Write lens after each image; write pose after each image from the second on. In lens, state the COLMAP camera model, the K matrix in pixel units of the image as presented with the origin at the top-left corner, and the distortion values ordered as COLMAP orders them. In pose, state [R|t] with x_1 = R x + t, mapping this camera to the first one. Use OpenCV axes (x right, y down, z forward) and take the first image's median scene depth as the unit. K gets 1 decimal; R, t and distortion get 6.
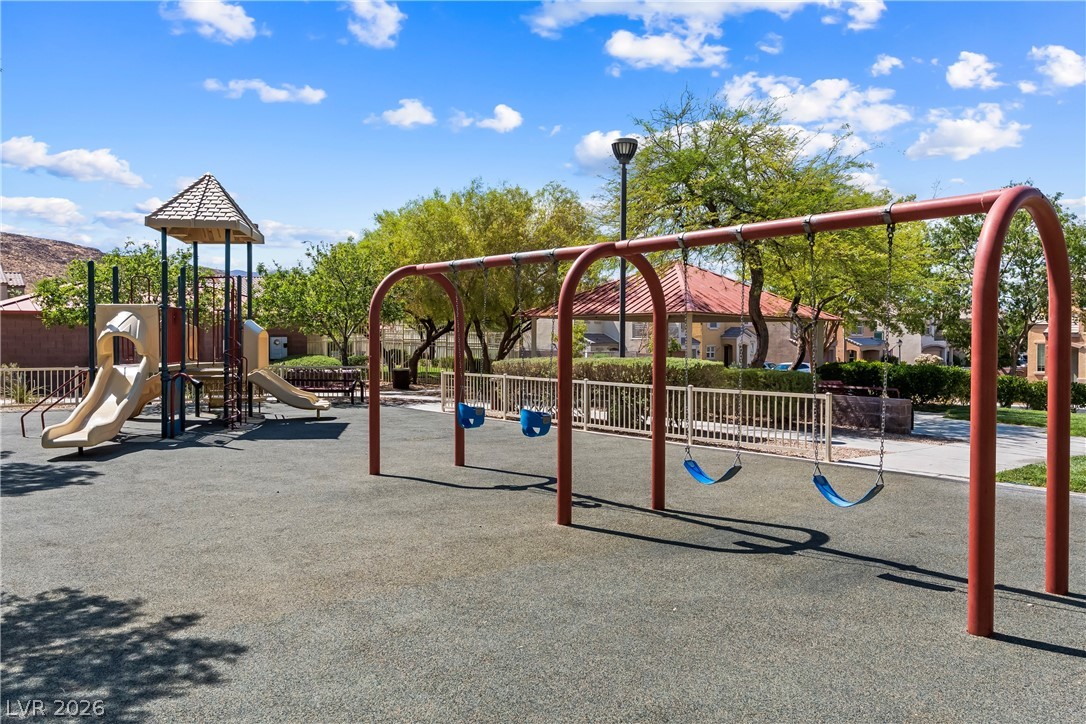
lens RADIAL K [[839.6, 0, 543.5], [0, 839.6, 363.5], [0, 0, 1]] dist [0.012734, 0.002248]
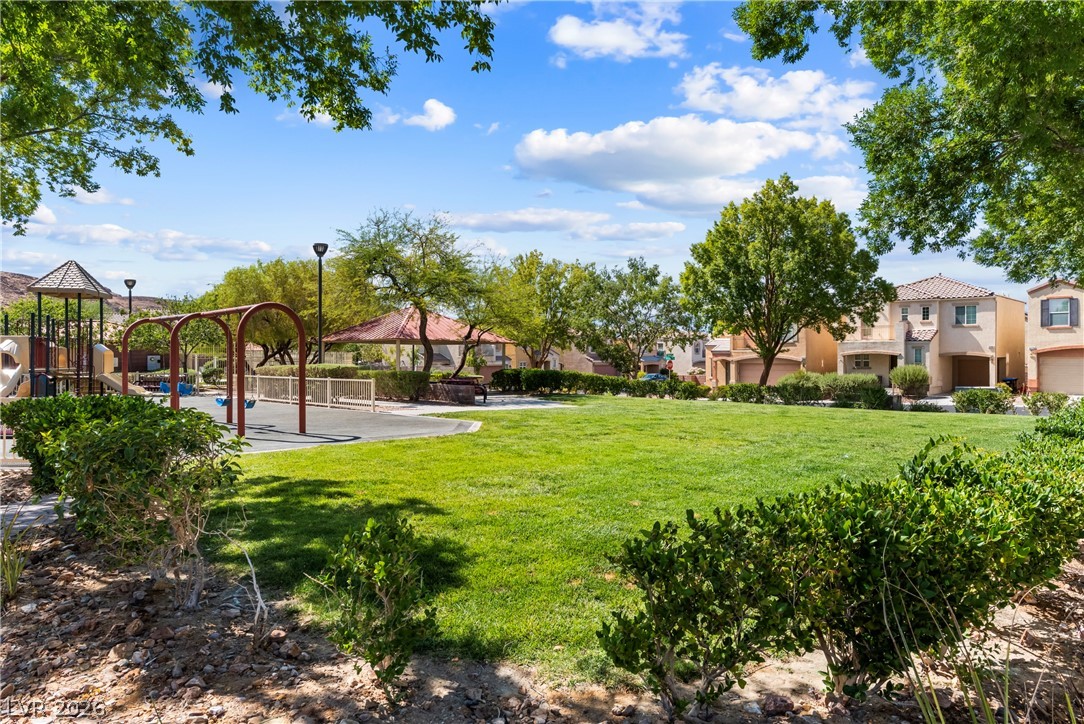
lens RADIAL K [[692.4, 0, 541.6], [0, 692.4, 358.9], [0, 0, 1]] dist [-0.001198, 0.000186]
pose [[0.991766, -0.004979, 0.127970, 0.391473], [0.008638, 0.999569, -0.028056, 0.027620], [-0.127775, 0.028930, 0.991381, -0.545846]]
